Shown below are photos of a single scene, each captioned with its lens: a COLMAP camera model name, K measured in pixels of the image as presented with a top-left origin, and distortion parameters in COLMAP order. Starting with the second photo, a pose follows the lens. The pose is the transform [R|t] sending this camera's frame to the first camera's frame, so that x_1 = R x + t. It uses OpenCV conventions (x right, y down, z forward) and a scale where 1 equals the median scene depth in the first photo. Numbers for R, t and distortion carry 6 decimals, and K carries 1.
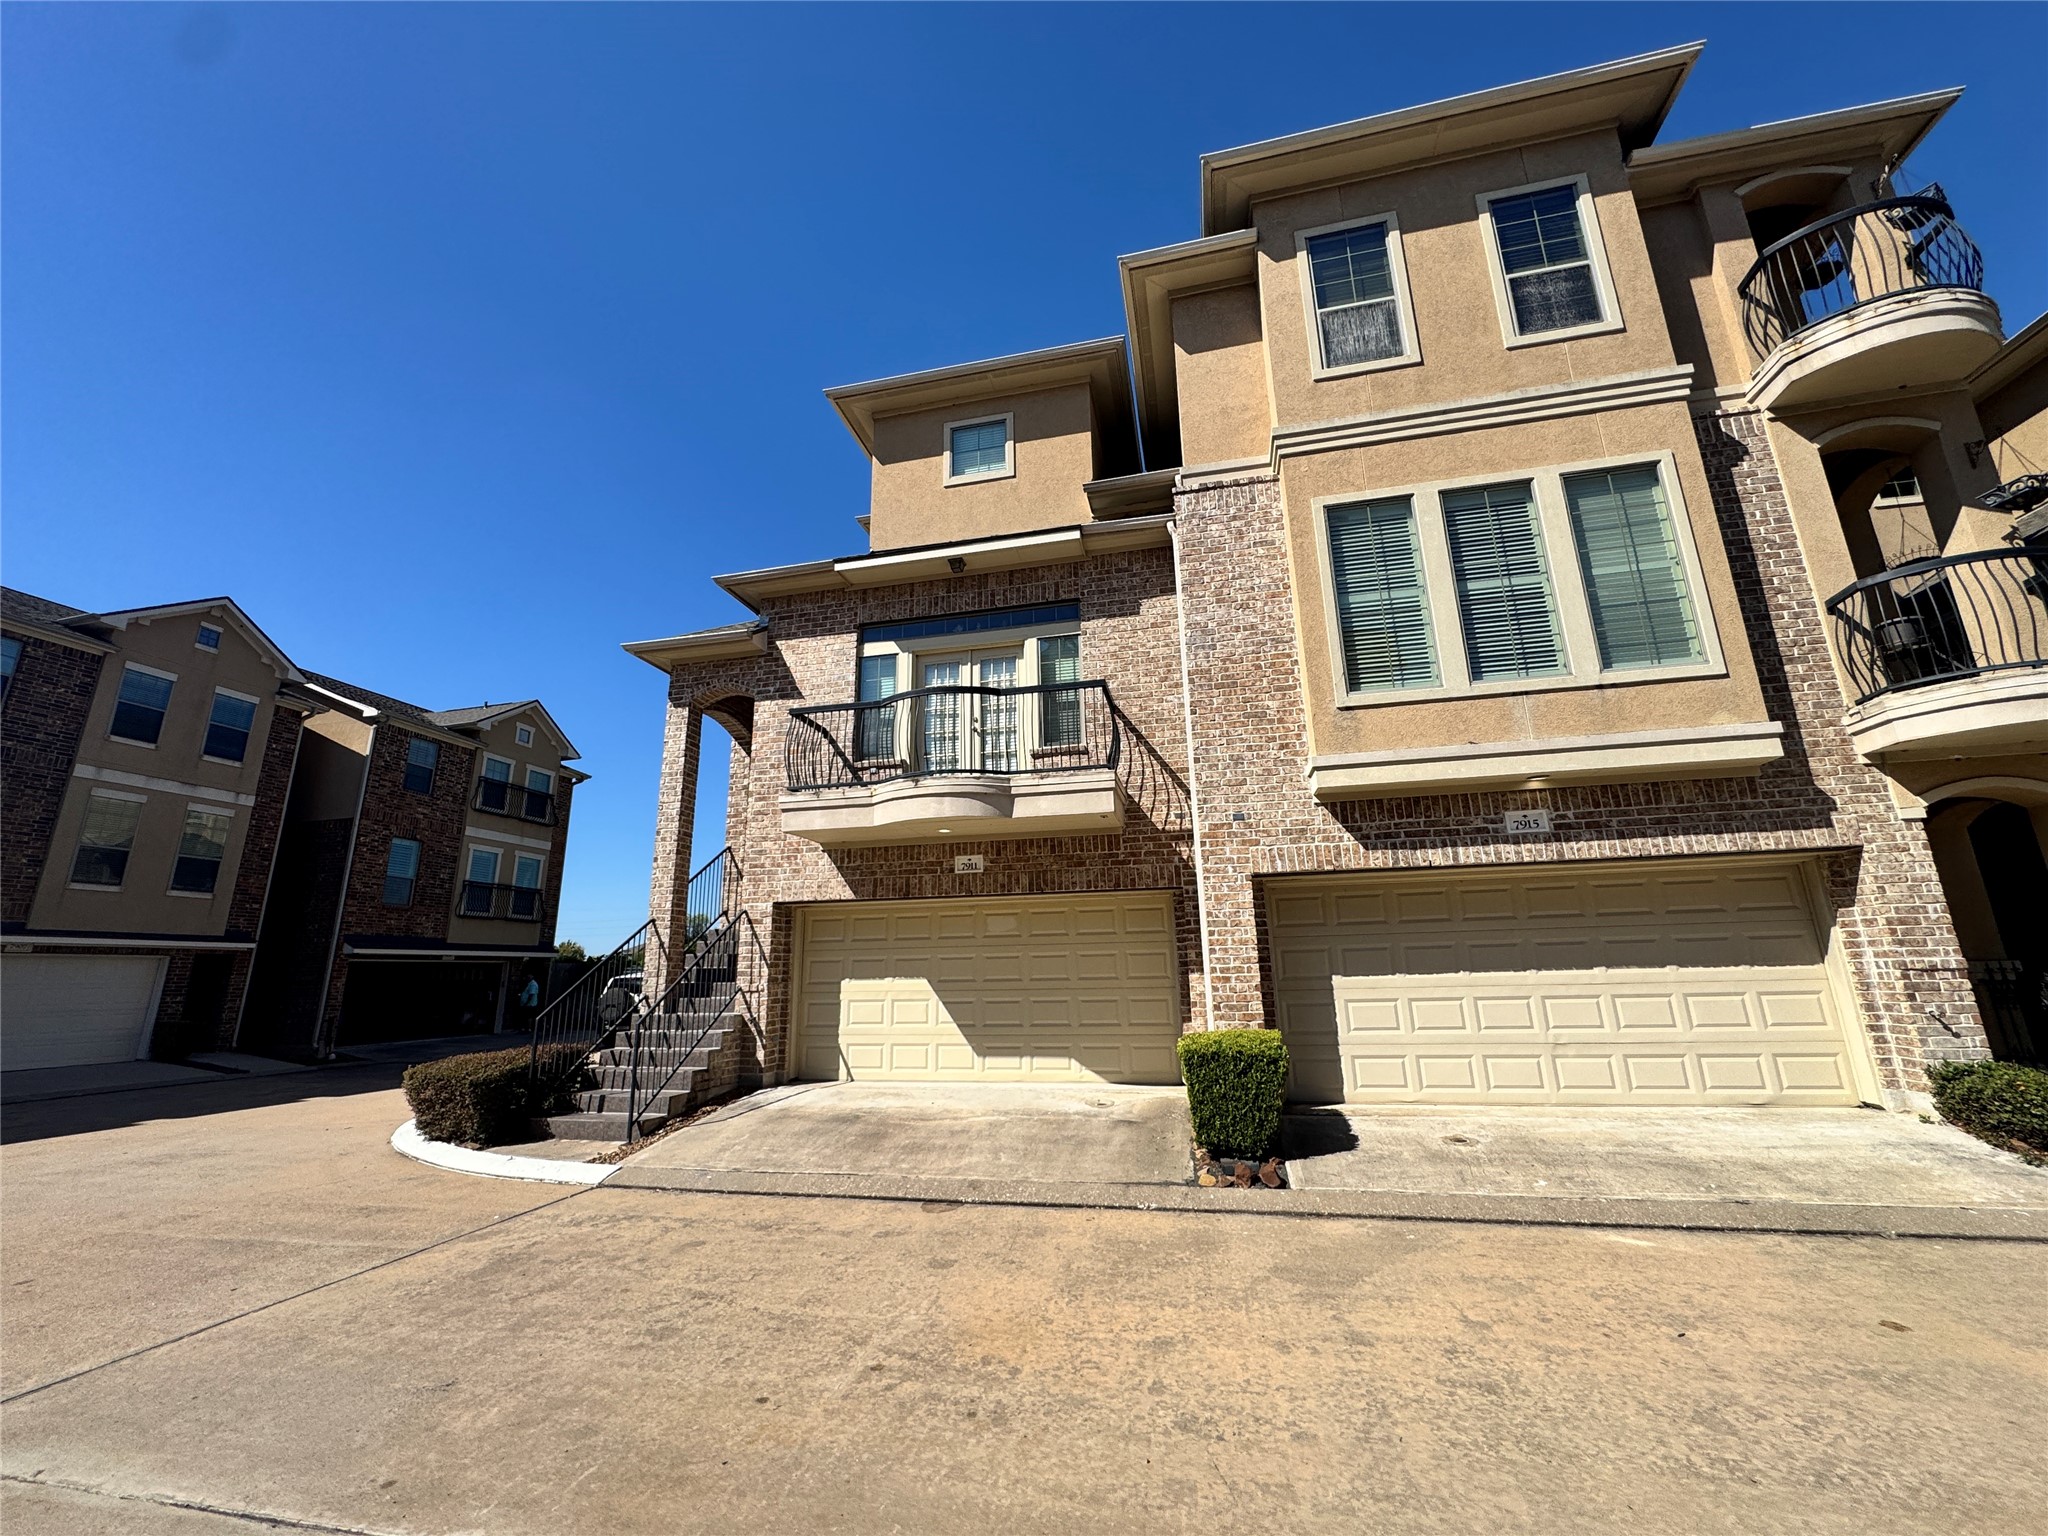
lens RADIAL K [[813.0, 0, 1020.2], [0, 813.0, 767.7], [0, 0, 1]] dist [-0.001511, 0.000377]
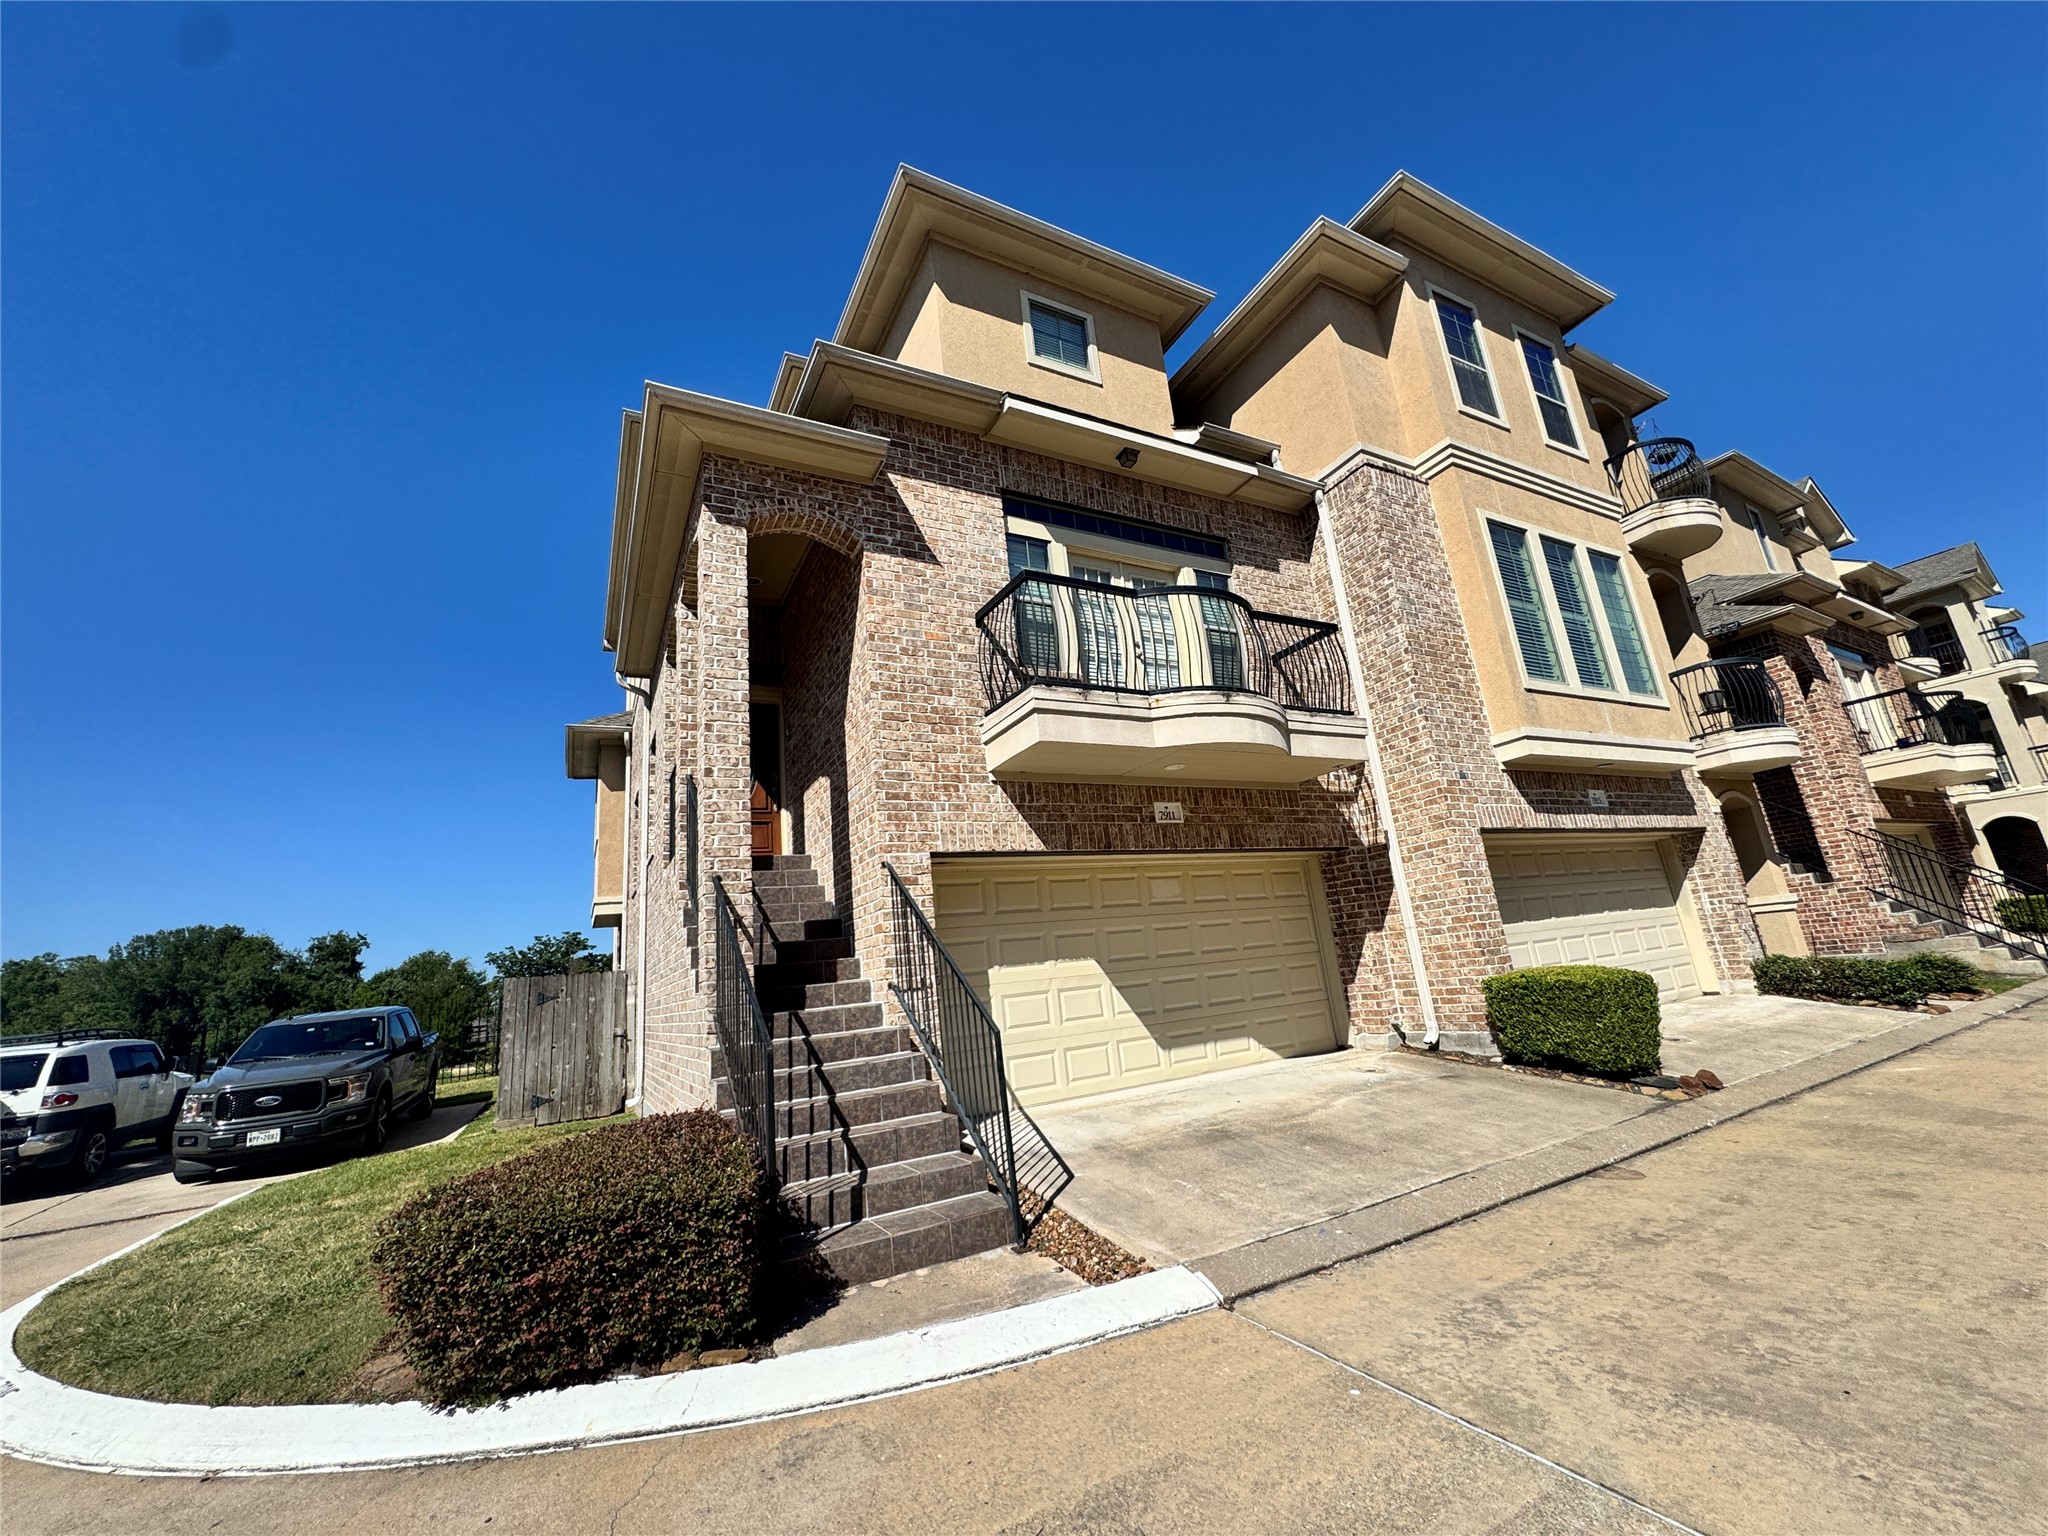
lens RADIAL K [[813.0, 0, 1024.8], [0, 813.0, 767.3], [0, 0, 1]] dist [-0.001511, 0.000377]
pose [[0.754457, 0.110840, 0.646923, -0.715372], [-0.081204, 0.993828, -0.075574, 0.148210], [-0.651307, 0.004485, 0.758801, 0.474791]]
